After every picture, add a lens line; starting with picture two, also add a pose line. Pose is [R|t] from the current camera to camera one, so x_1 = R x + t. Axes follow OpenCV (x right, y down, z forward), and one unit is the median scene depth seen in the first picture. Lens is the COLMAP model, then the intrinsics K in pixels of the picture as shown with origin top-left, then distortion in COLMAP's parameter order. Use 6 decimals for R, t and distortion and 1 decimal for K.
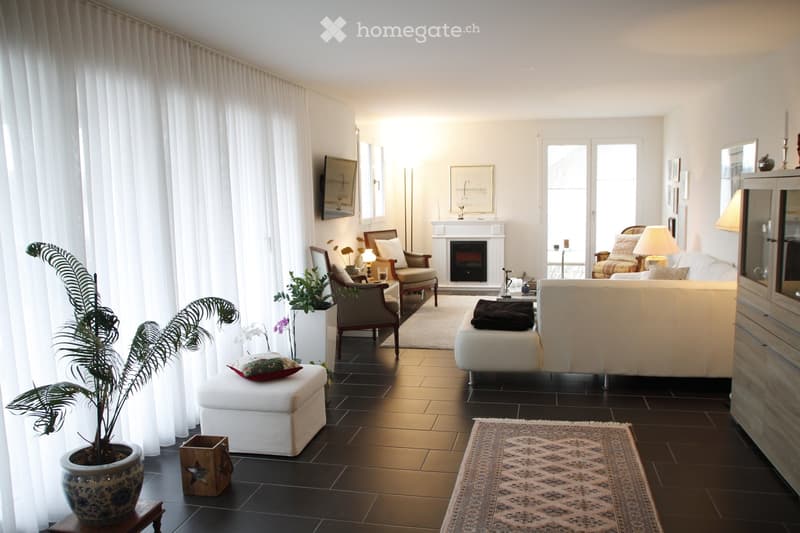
lens RADIAL K [[647.5, 0, 400.0], [0, 647.5, 266.5], [0, 0, 1]] dist [0.002653, 0.001063]
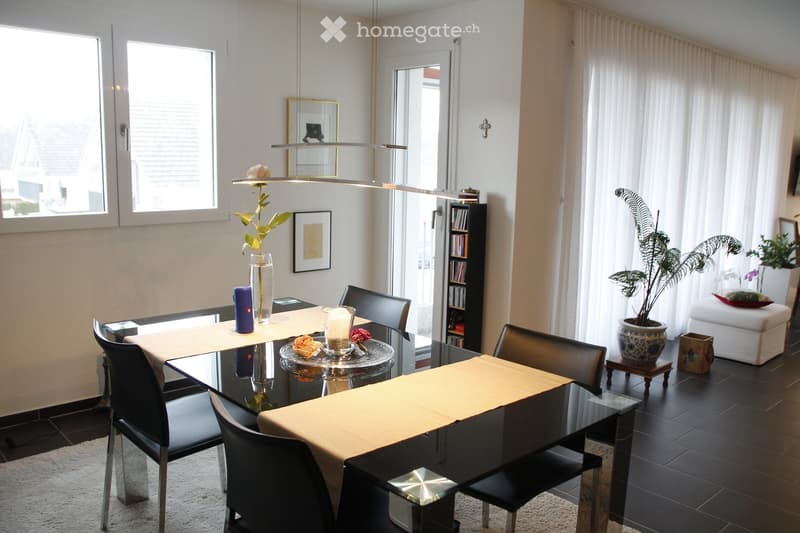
lens RADIAL K [[670.9, 0, 399.7], [0, 670.9, 293.3], [0, 0, 1]] dist [-0.062725, 0.014698]
pose [[0.822069, 0.151284, -0.548923, -0.043195], [-0.113068, 0.988231, 0.103027, 0.085081], [0.558049, -0.022630, 0.829499, -0.529306]]
